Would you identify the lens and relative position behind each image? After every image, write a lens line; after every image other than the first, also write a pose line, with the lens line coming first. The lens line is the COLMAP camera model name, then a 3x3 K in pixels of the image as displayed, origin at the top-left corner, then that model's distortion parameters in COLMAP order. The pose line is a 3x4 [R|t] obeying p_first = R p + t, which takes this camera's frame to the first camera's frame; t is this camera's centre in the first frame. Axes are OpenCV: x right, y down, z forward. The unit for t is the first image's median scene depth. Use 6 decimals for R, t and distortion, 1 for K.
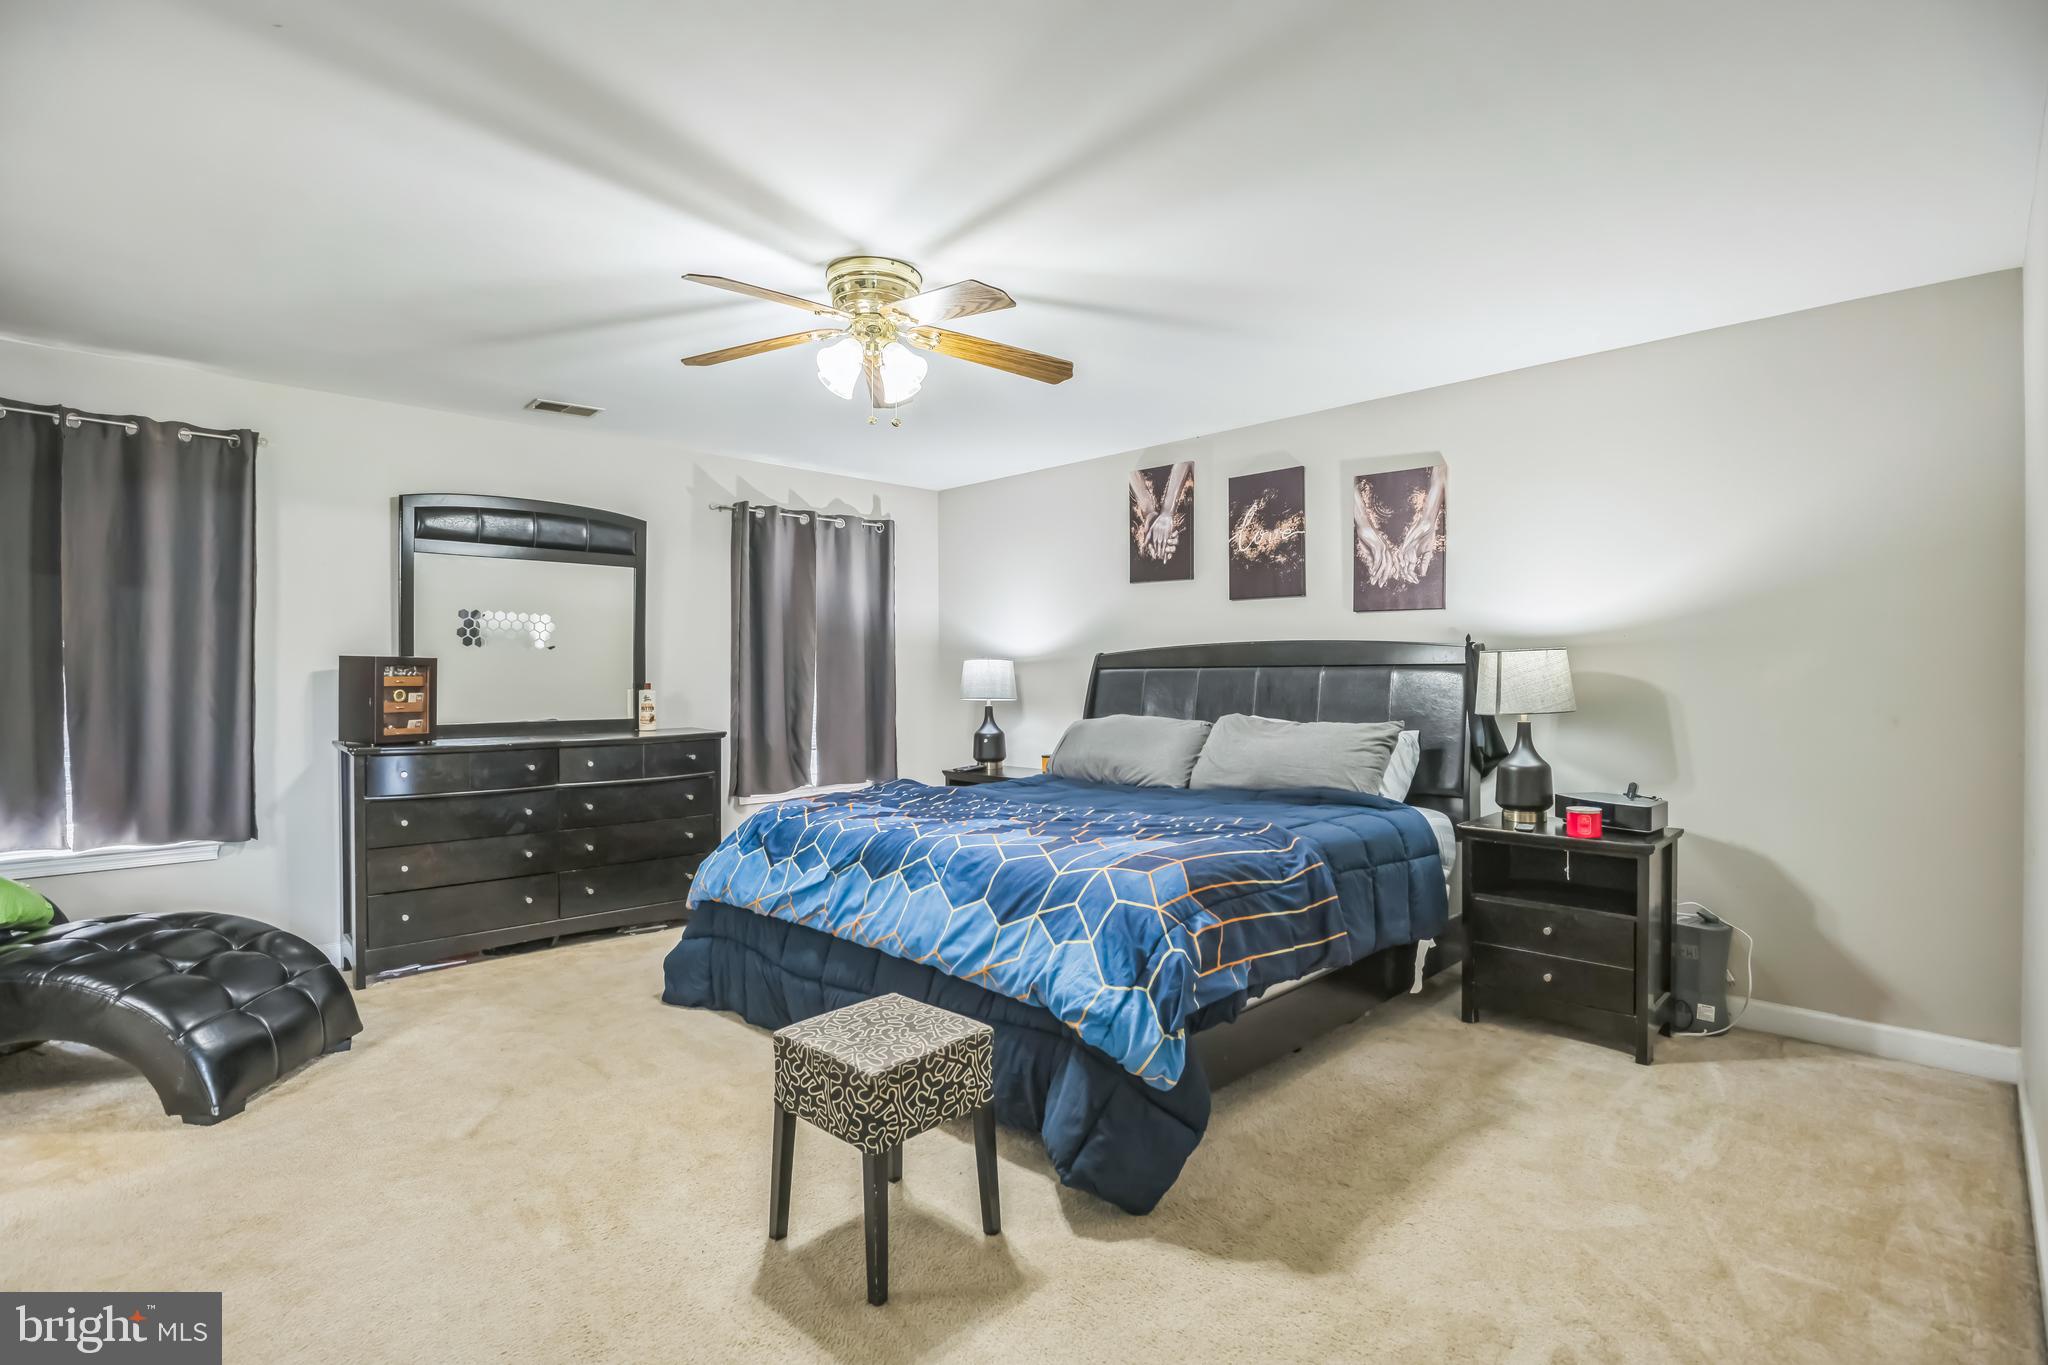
lens RADIAL K [[995.7, 0, 1024.0], [0, 995.7, 682.5], [0, 0, 1]] dist [-0.017280, 0.000067]
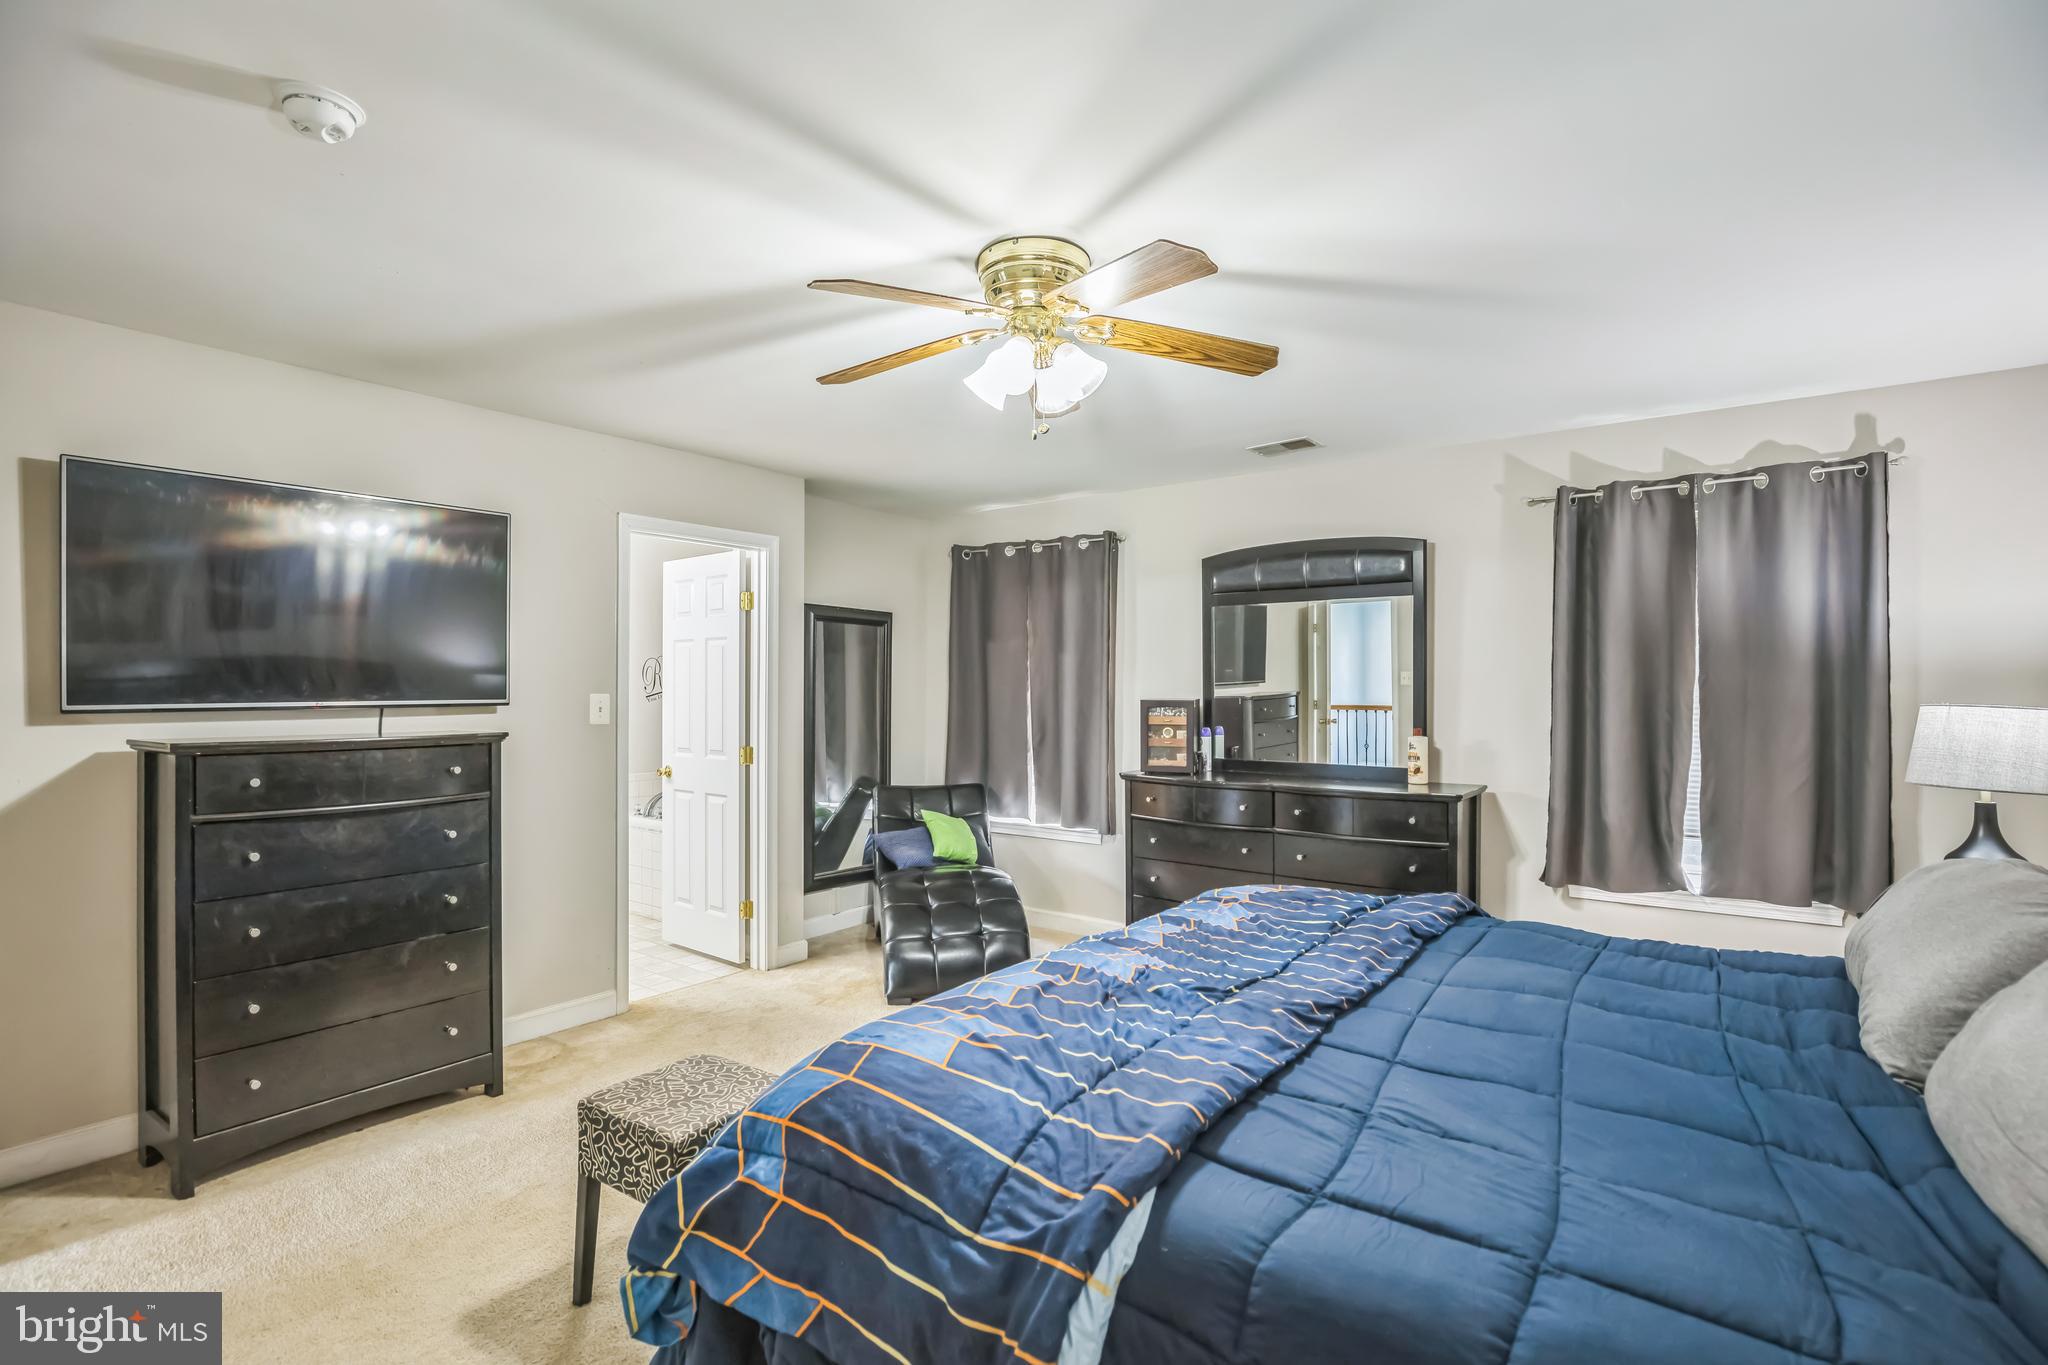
lens RADIAL K [[960.9, 0, 1029.3], [0, 960.9, 692.5], [0, 0, 1]] dist [-0.030266, 0.000409]
pose [[0.137825, -0.002376, -0.990454, 0.391075], [-0.015730, 0.999866, -0.004587, -0.021364], [0.990332, 0.016212, 0.137769, 0.554308]]
